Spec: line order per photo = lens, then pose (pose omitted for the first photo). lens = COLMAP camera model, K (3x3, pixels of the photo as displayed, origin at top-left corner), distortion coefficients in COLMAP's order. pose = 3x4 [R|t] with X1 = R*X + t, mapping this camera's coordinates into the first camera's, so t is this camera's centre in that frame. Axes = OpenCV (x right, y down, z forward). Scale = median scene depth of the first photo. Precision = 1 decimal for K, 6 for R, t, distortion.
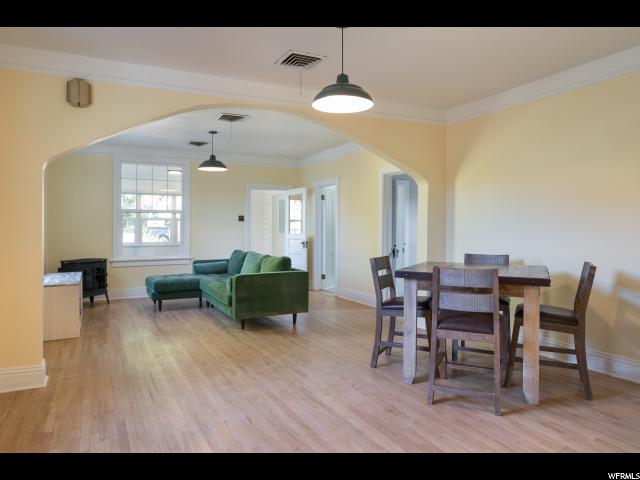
lens RADIAL K [[431.9, 0, 320.8], [0, 431.9, 237.9], [0, 0, 1]] dist [-0.003419, -0.000857]
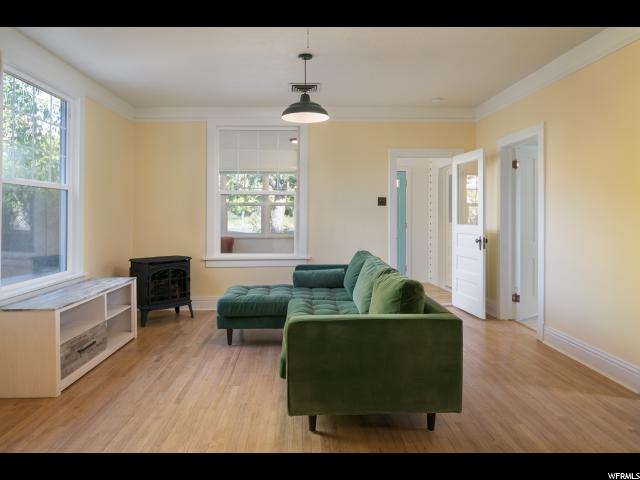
lens RADIAL K [[433.8, 0, 308.5], [0, 433.8, 213.7], [0, 0, 1]] dist [-0.032377, 0.001971]
pose [[0.894870, -0.001732, -0.446323, 0.018123], [-0.009624, 0.999685, -0.023175, -0.011026], [0.446223, 0.025034, 0.894572, 0.418998]]
